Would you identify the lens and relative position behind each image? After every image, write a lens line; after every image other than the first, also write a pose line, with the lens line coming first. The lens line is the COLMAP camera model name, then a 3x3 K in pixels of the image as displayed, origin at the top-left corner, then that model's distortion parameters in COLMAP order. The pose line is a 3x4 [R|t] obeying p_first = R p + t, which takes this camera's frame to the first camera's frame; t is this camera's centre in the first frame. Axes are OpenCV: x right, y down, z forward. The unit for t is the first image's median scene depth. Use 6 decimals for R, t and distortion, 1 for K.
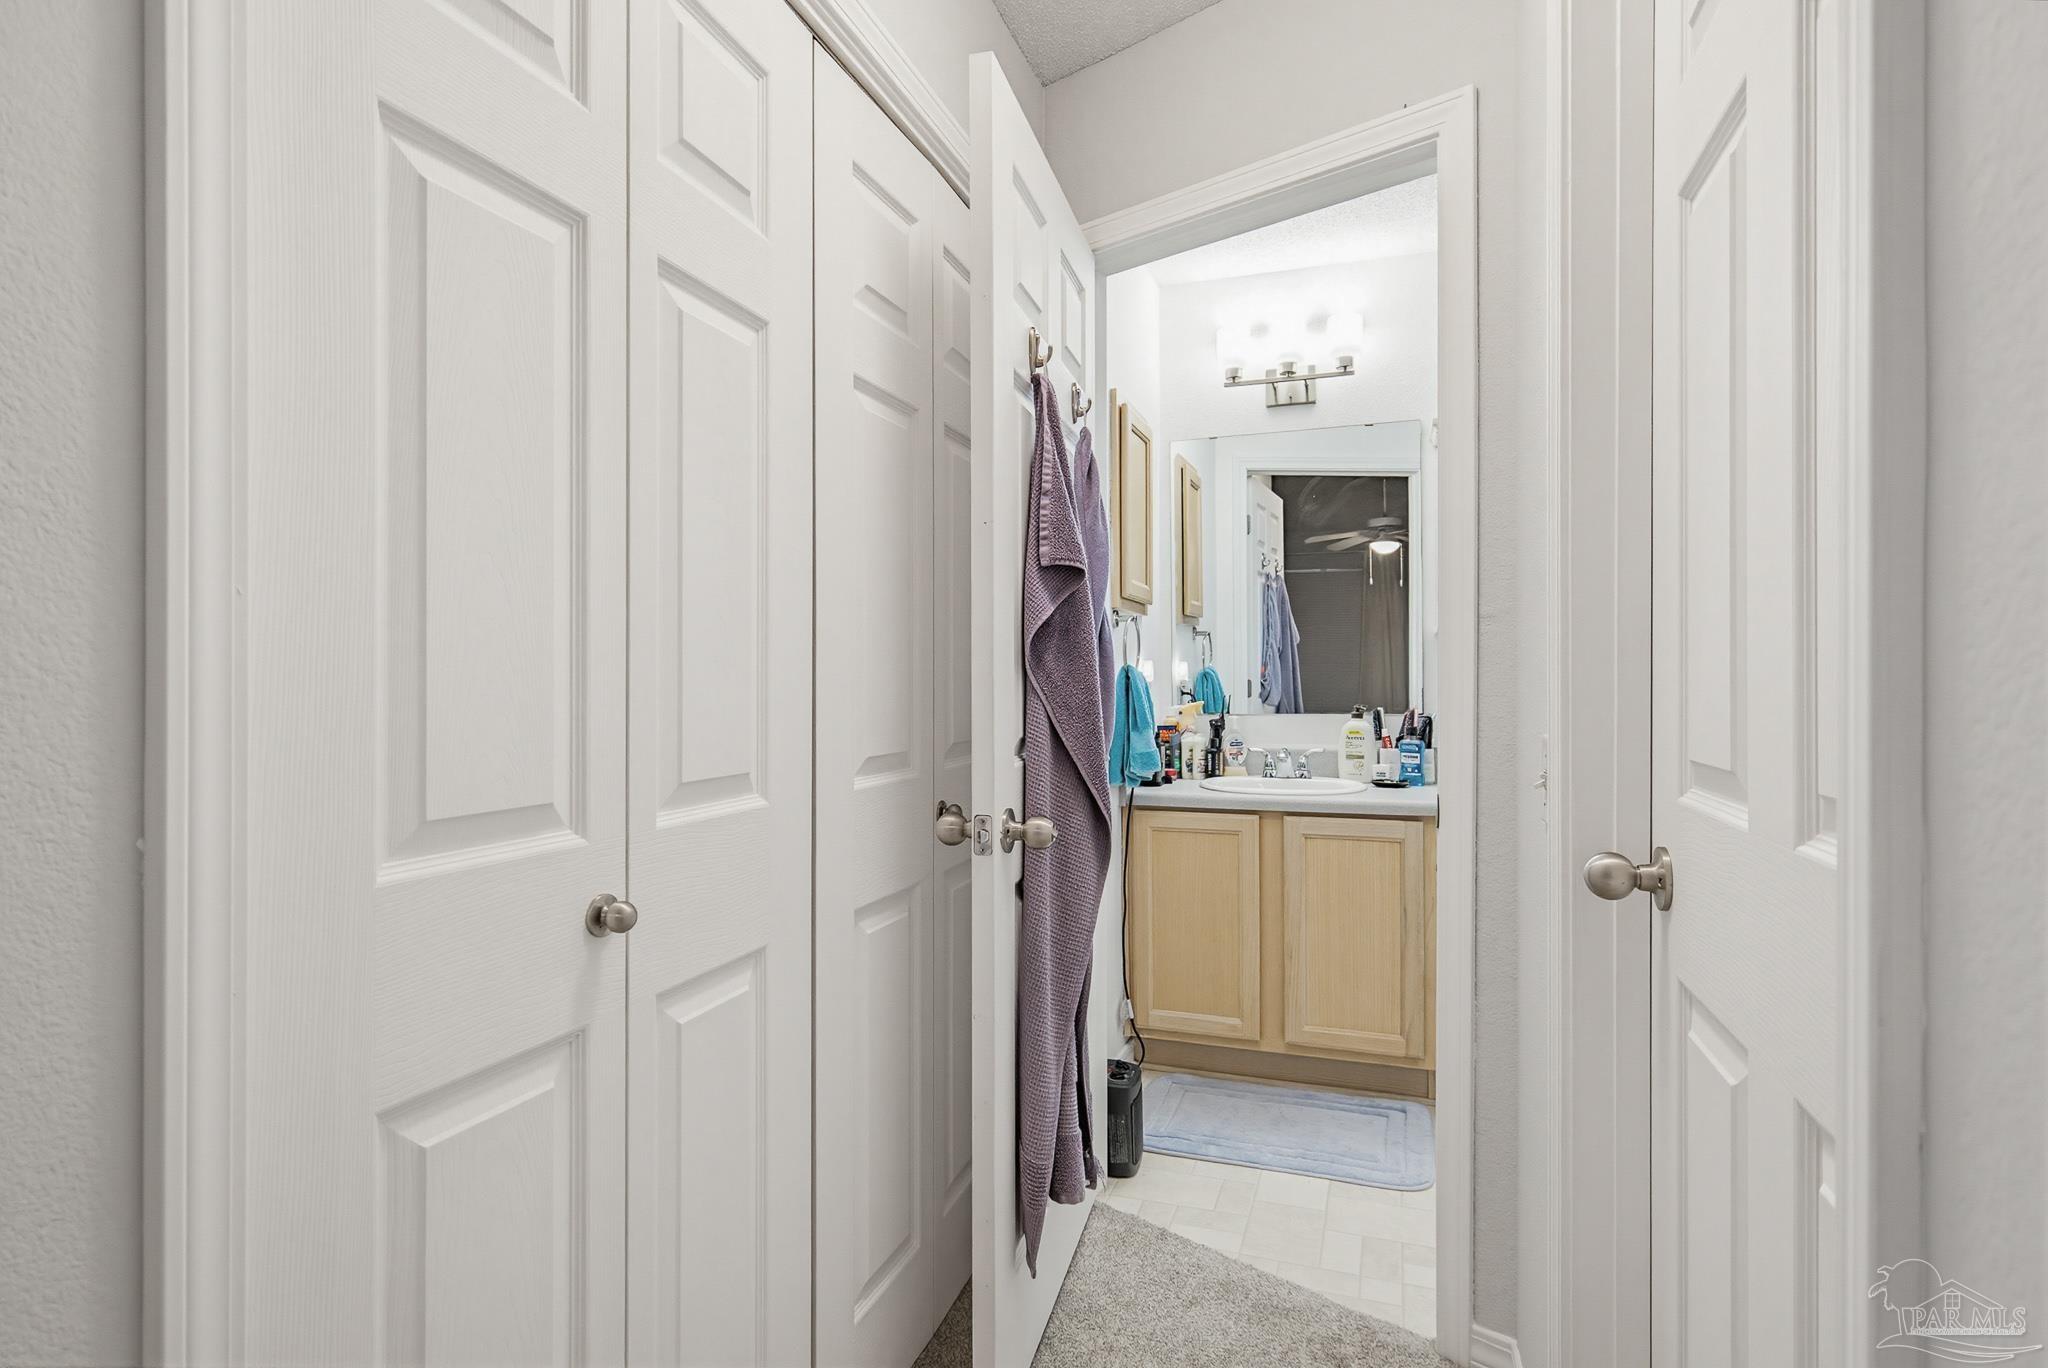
lens RADIAL K [[1052.8, 0, 1025.1], [0, 1052.8, 679.3], [0, 0, 1]] dist [-0.006124, 0.002459]
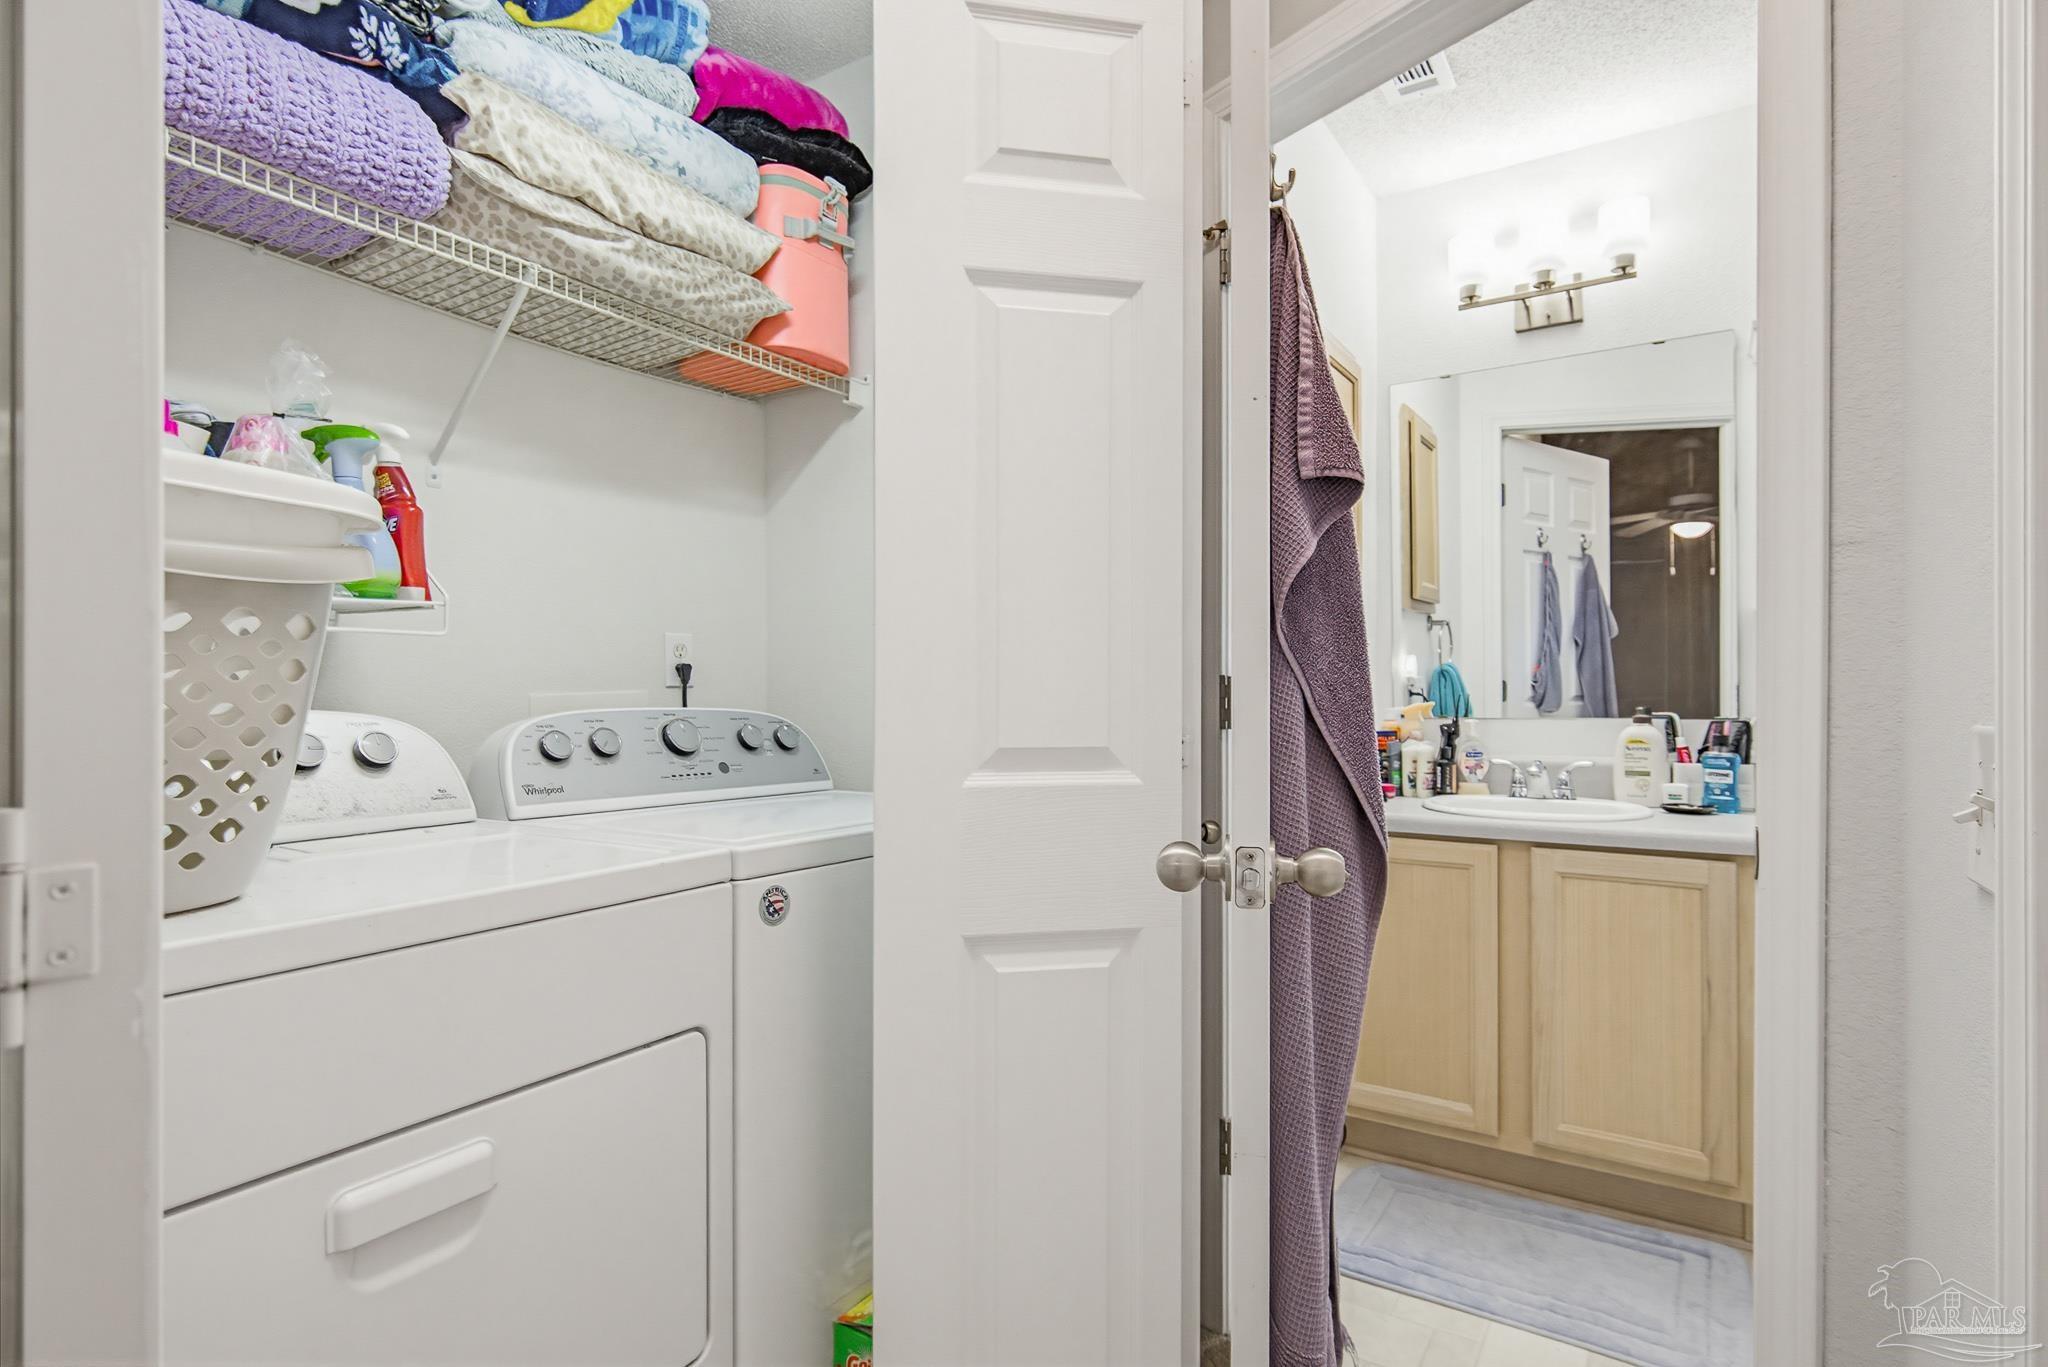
lens RADIAL K [[1052.8, 0, 1022.2], [0, 1052.8, 690.4], [0, 0, 1]] dist [-0.006124, 0.002459]
pose [[0.971252, 0.001349, -0.238049, 0.059149], [-0.001777, 0.999997, -0.001583, 0.015103], [0.238046, 0.001960, 0.971252, 0.146105]]
